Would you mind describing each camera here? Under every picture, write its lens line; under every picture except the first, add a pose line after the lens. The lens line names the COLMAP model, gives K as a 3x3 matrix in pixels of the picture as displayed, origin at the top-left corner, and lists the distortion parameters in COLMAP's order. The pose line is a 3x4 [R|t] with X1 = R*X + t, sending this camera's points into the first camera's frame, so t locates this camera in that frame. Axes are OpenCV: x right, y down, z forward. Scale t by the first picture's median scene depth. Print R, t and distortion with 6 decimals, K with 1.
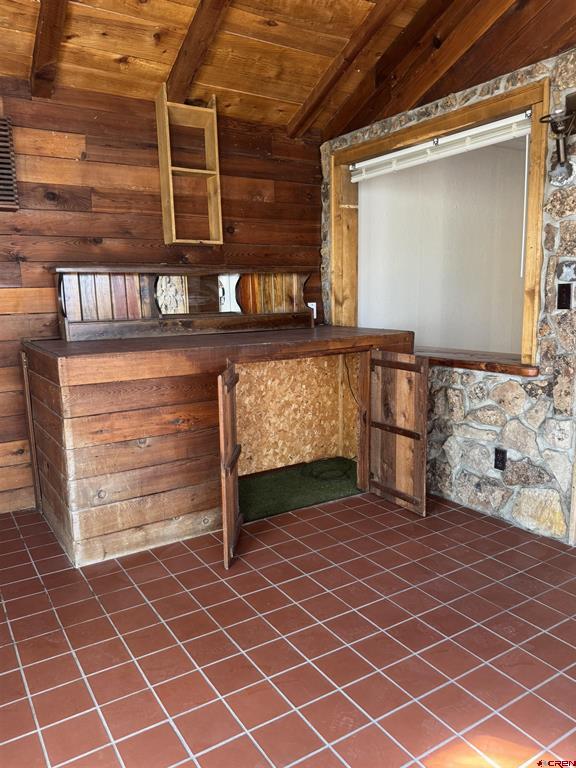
lens RADIAL K [[578.9, 0, 288.0], [0, 578.9, 384.0], [0, 0, 1]] dist [-0.029815, -0.003180]
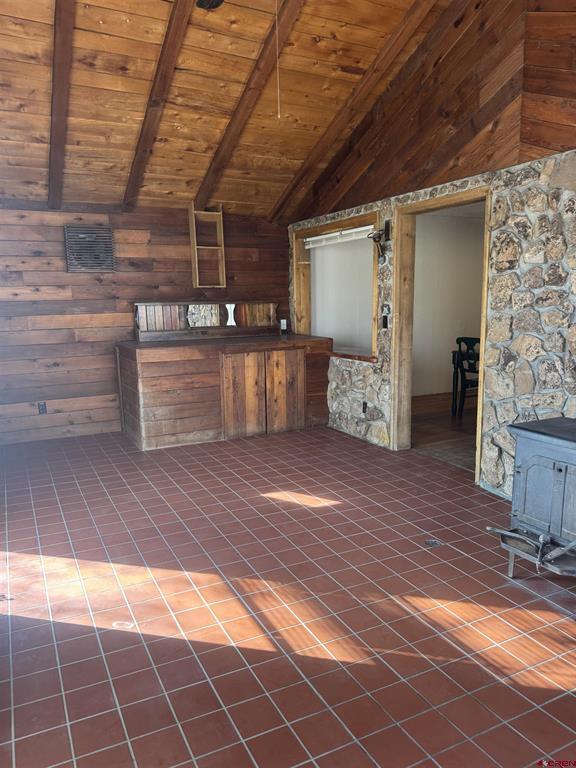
lens RADIAL K [[547.2, 0, 288.0], [0, 547.2, 384.0], [0, 0, 1]] dist [0.005876, -0.003949]
pose [[0.996146, 0.018403, -0.085760, 0.256375], [-0.018277, 0.999830, 0.002245, 0.052047], [0.085786, -0.000669, 0.996313, -0.741952]]
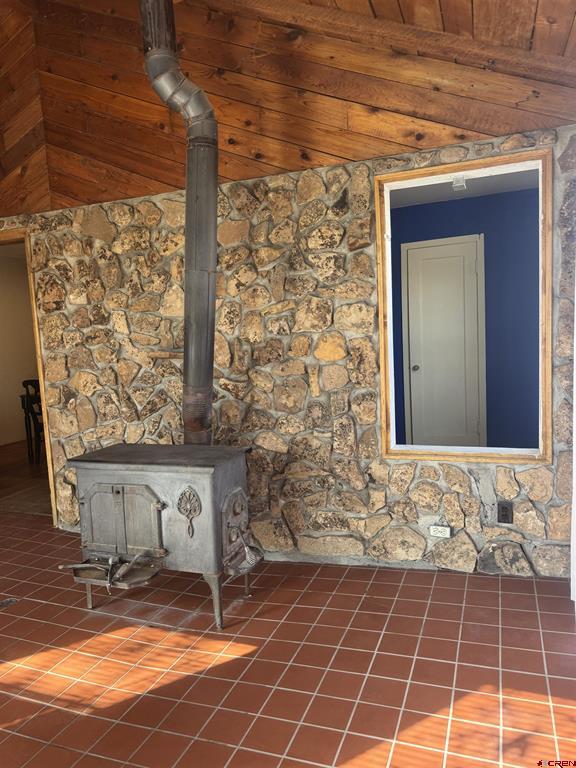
lens RADIAL K [[547.2, 0, 288.0], [0, 547.2, 384.0], [0, 0, 1]] dist [0.005876, -0.003949]
pose [[0.801488, -0.078668, 0.592814, 0.296116], [0.122803, 0.991834, -0.034411, 0.063625], [-0.585266, 0.100379, 0.804604, -0.776288]]
